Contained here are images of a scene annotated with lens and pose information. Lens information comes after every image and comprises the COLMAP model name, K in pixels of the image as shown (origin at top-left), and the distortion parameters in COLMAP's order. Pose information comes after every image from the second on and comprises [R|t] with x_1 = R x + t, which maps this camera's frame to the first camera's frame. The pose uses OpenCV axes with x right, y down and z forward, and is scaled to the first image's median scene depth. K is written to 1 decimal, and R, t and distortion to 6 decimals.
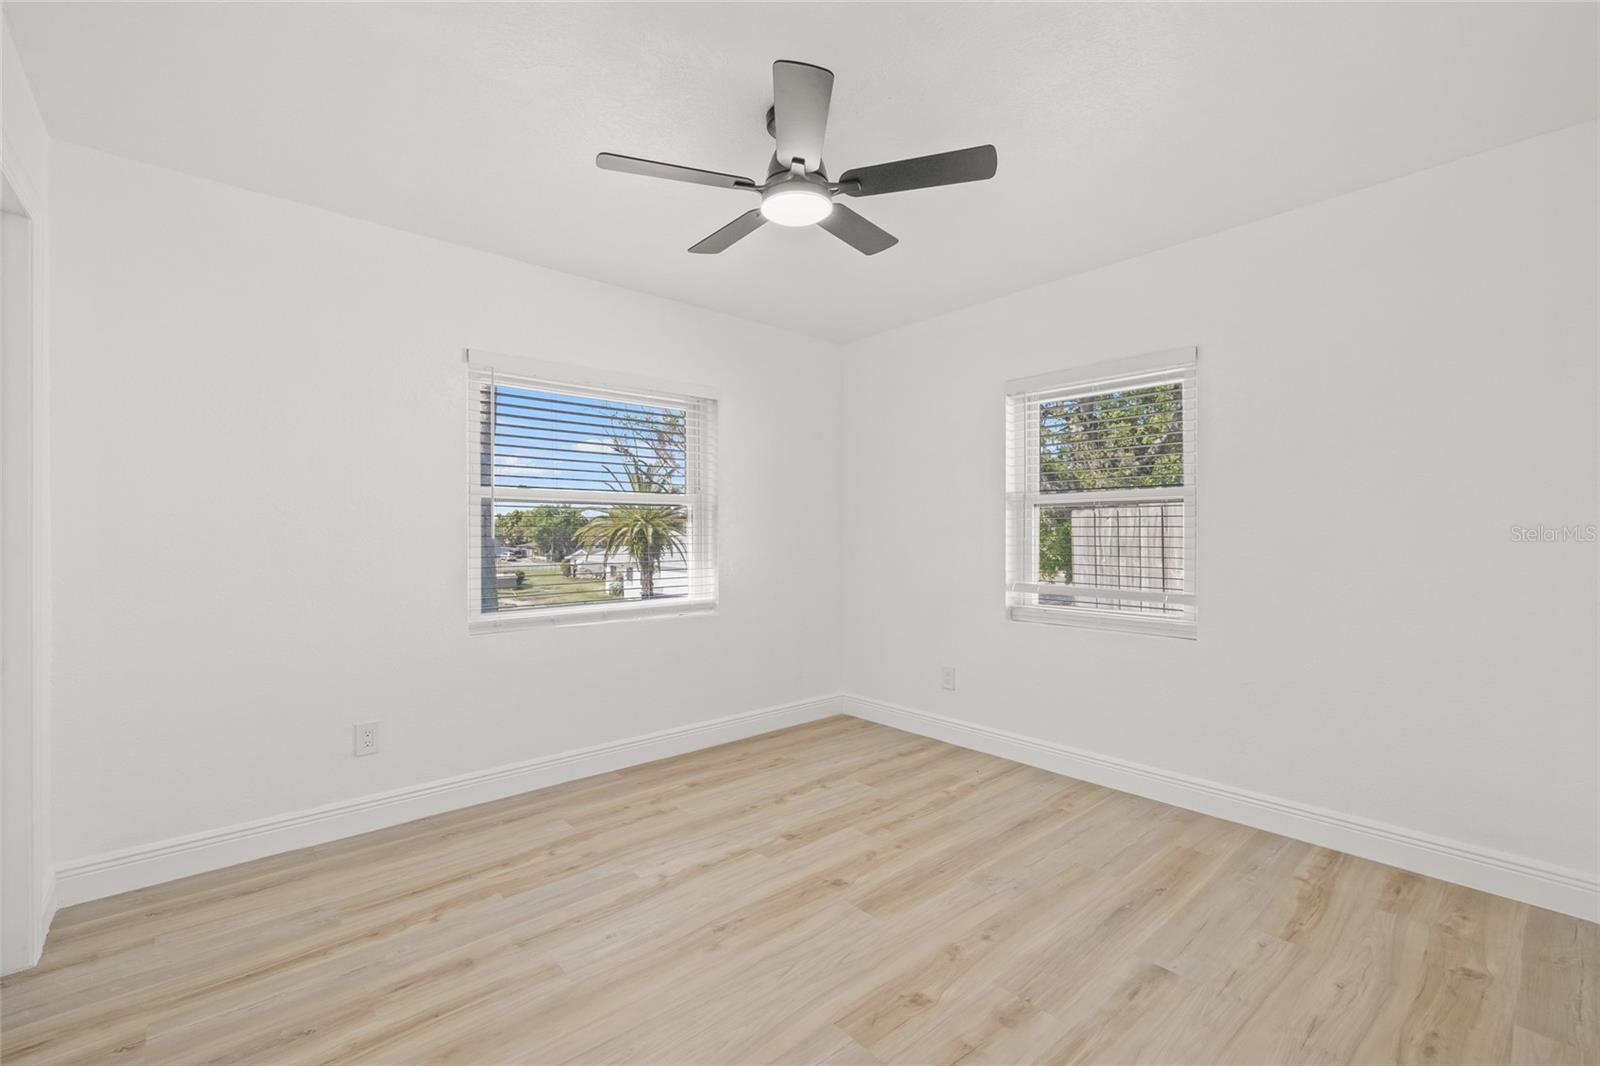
lens RADIAL K [[686.7, 0, 794.6], [0, 686.7, 530.5], [0, 0, 1]] dist [0.008321, -0.000395]
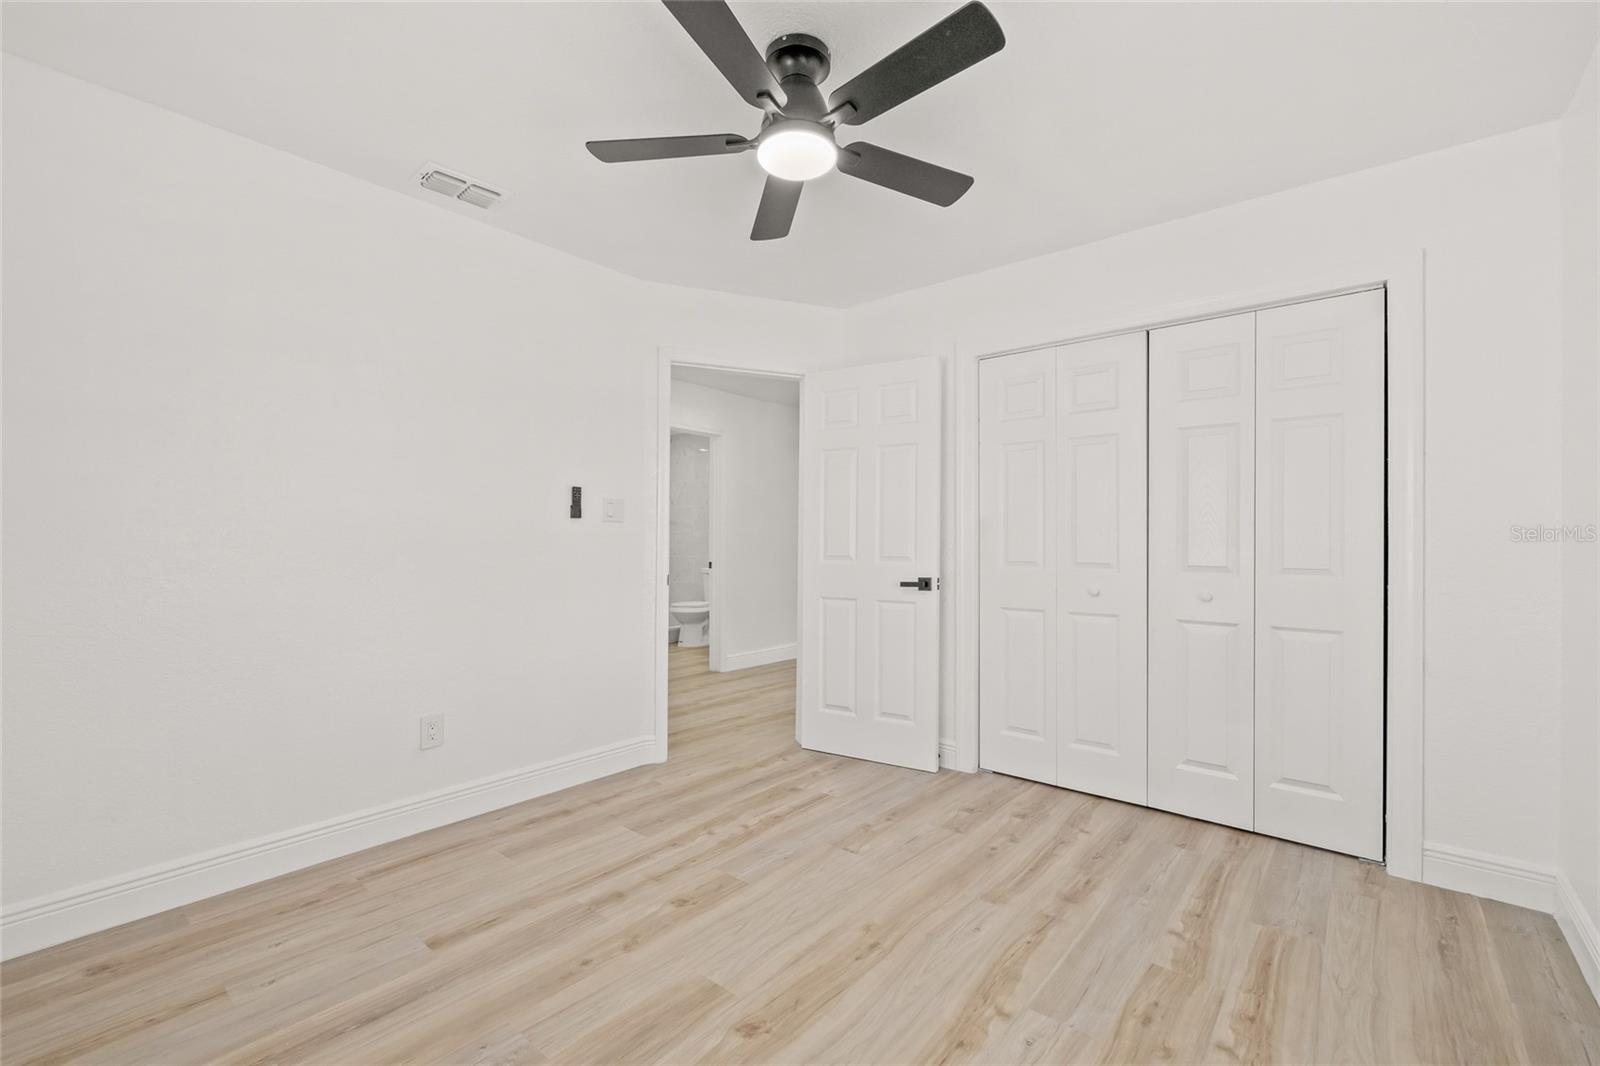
lens RADIAL K [[686.7, 0, 798.4], [0, 686.7, 534.8], [0, 0, 1]] dist [0.008321, -0.000395]
pose [[-0.988787, -0.005186, -0.149242, 0.135218], [-0.002265, 0.999803, -0.019736, 0.040253], [0.149315, -0.019177, -0.988604, 1.919409]]
